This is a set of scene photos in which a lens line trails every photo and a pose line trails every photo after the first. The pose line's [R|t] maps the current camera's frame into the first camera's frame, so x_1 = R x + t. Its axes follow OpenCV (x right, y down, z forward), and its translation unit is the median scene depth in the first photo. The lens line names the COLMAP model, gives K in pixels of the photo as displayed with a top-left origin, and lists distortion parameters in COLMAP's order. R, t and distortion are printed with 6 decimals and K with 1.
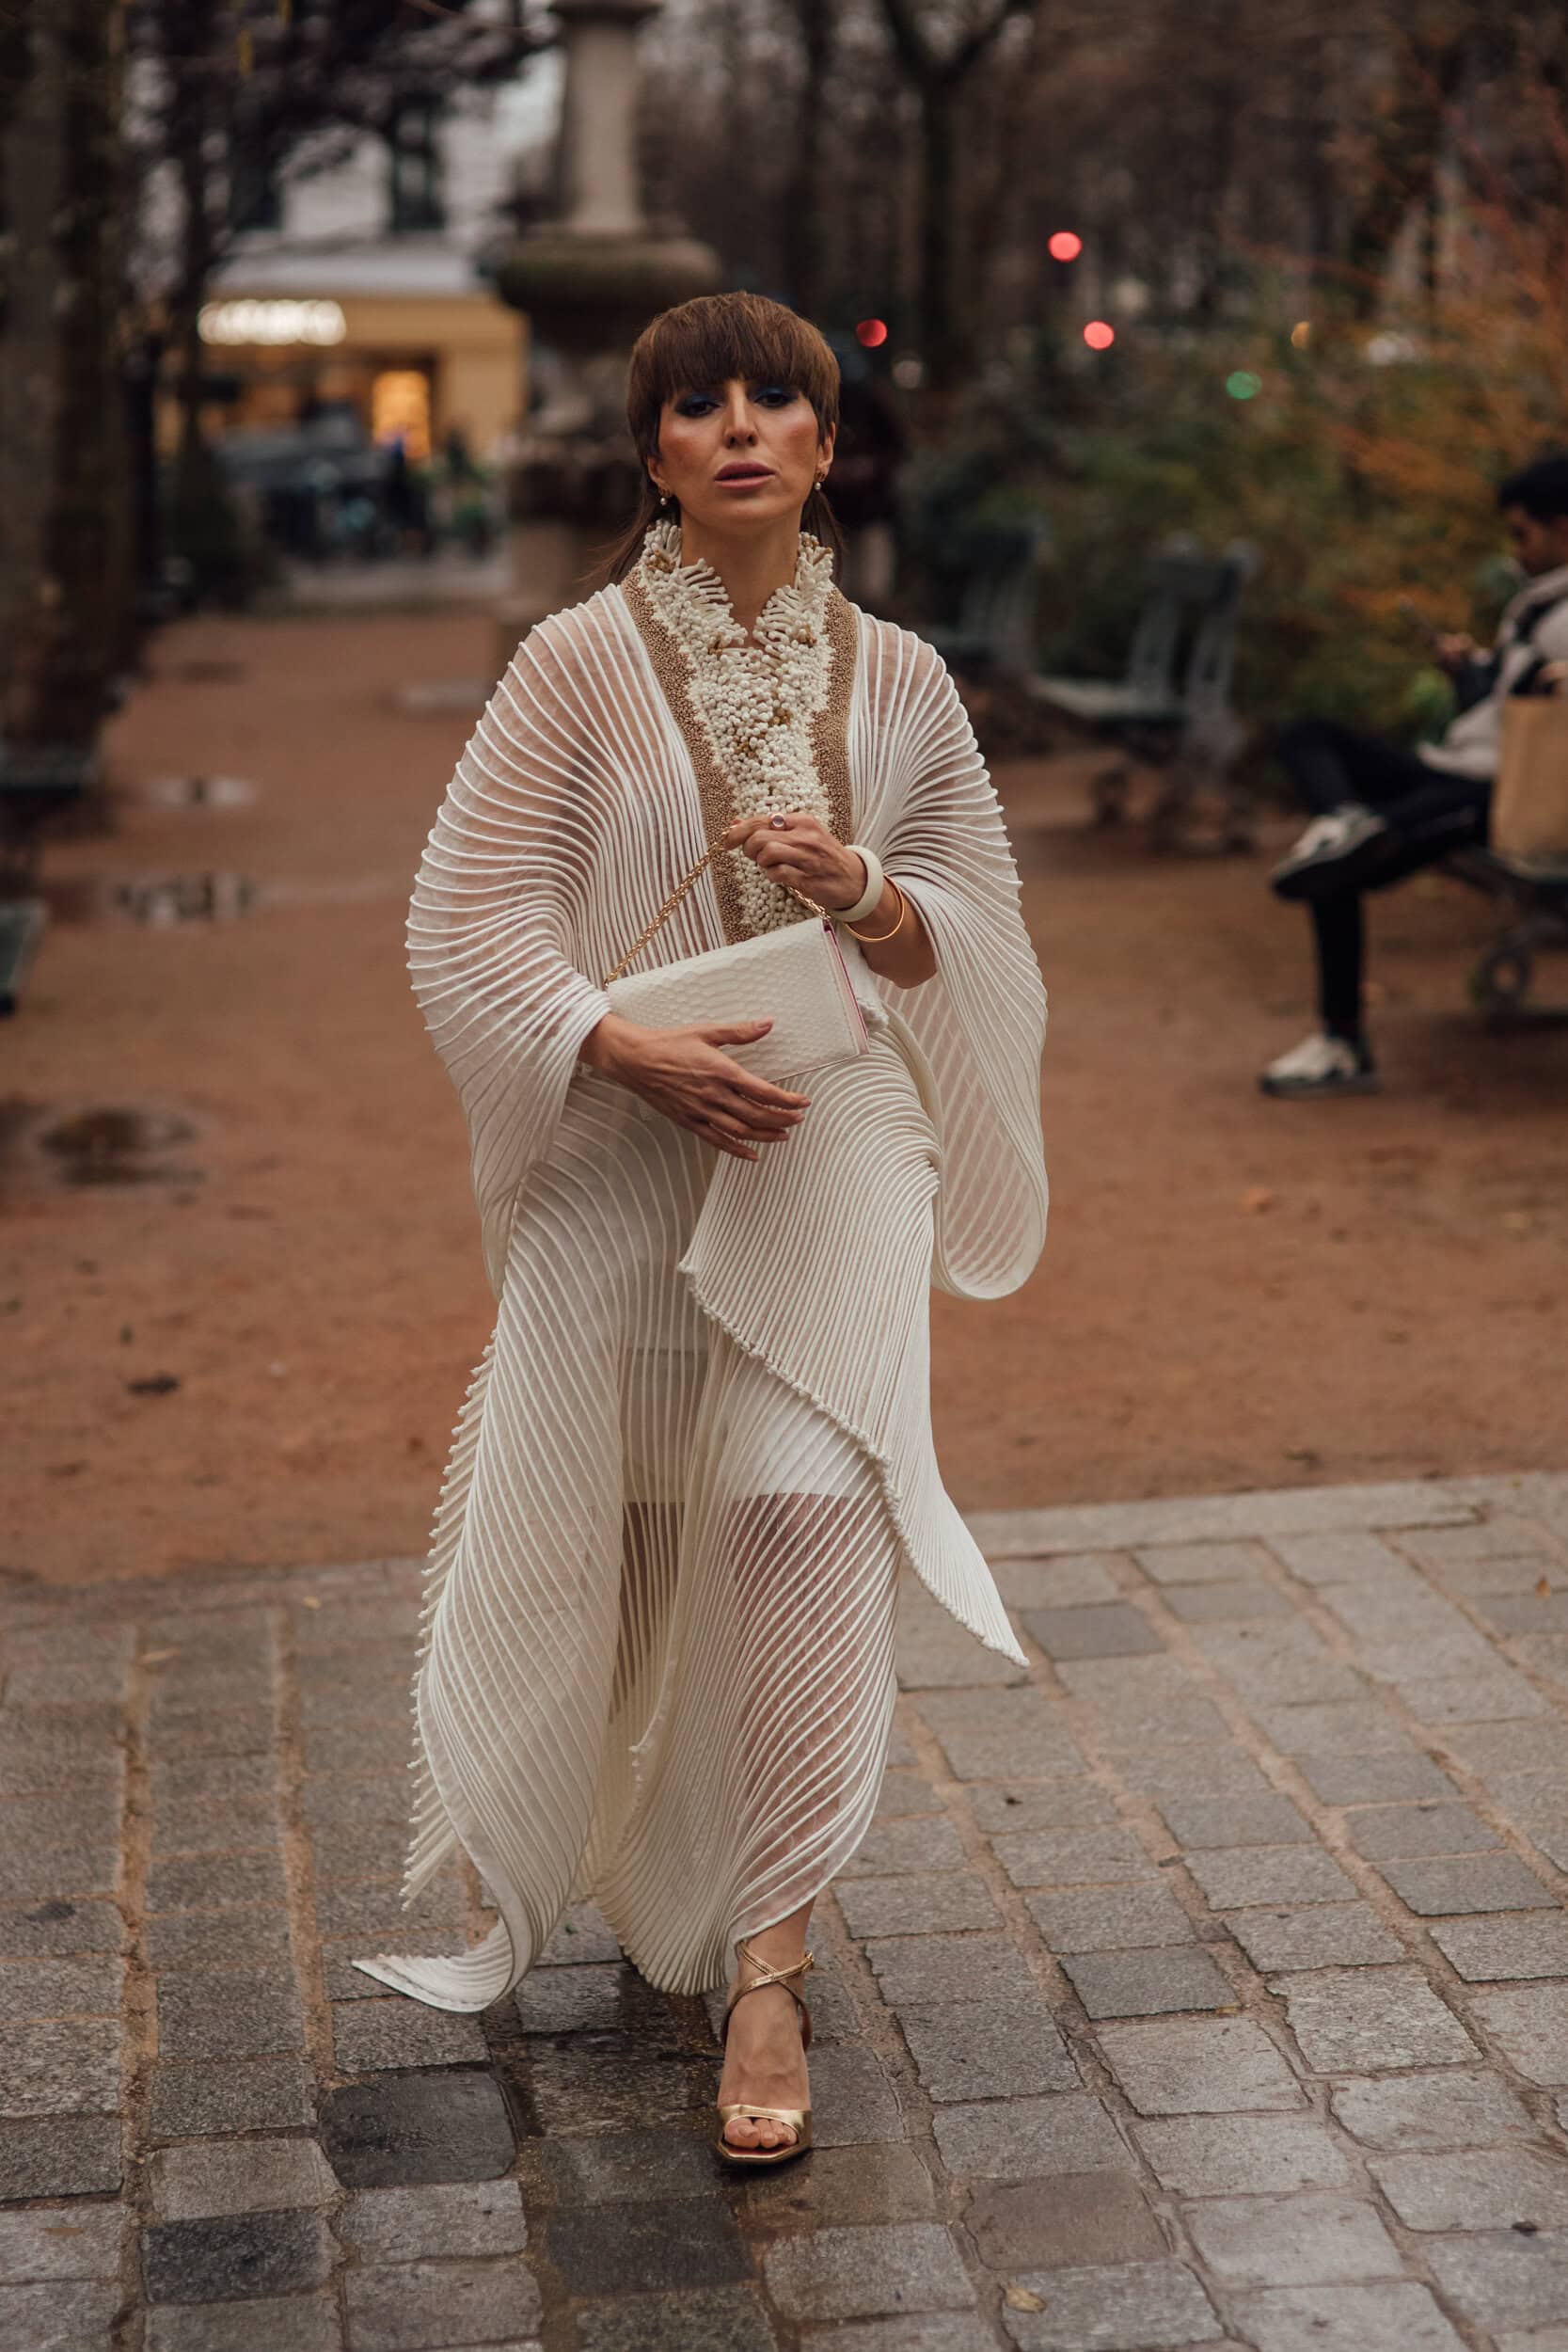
lens RADIAL K [[5800.4, 0, 784.0], [0, 5800.4, 1176.0], [0, 0, 1]] dist [-0.018921, -0.287778]
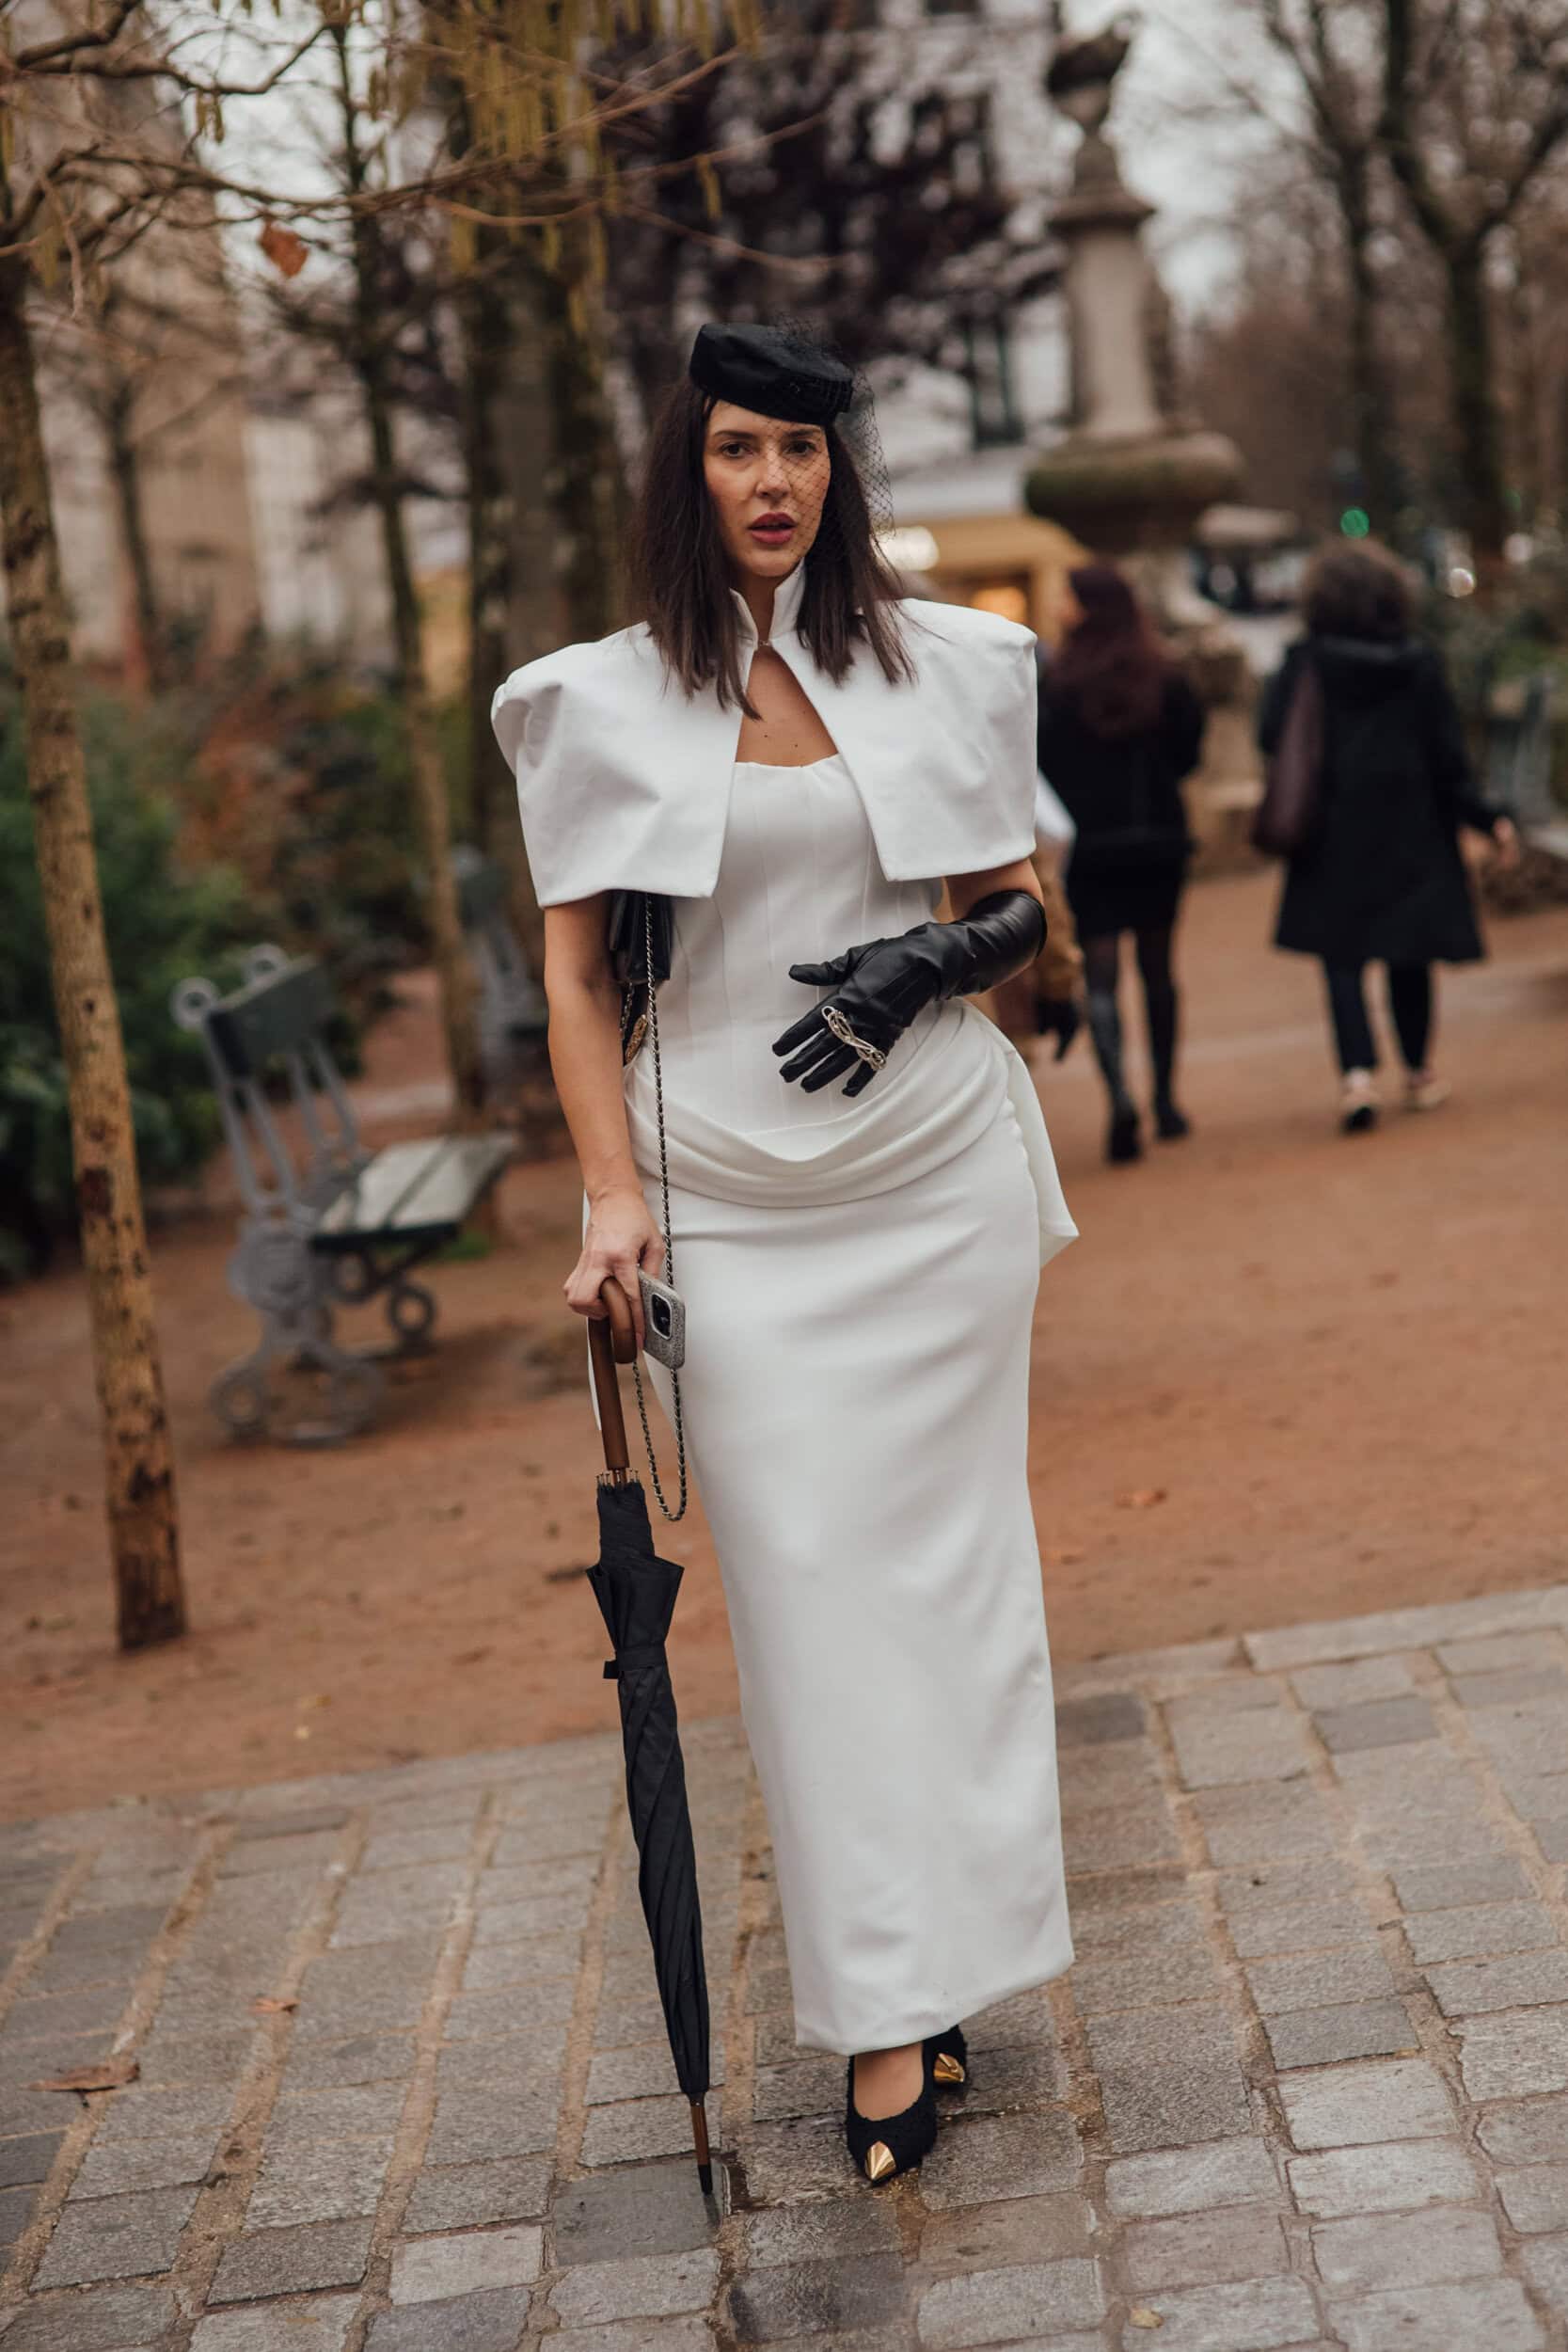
lens RADIAL K [[5800.4, 0, 784.0], [0, 5800.4, 1176.0], [0, 0, 1]] dist [-0.018921, -0.287778]
pose [[0.988561, -0.089377, -0.121484, 0.100003], [0.085000, 0.995547, -0.040756, 0.016064], [0.124586, 0.029963, 0.991756, -0.069678]]
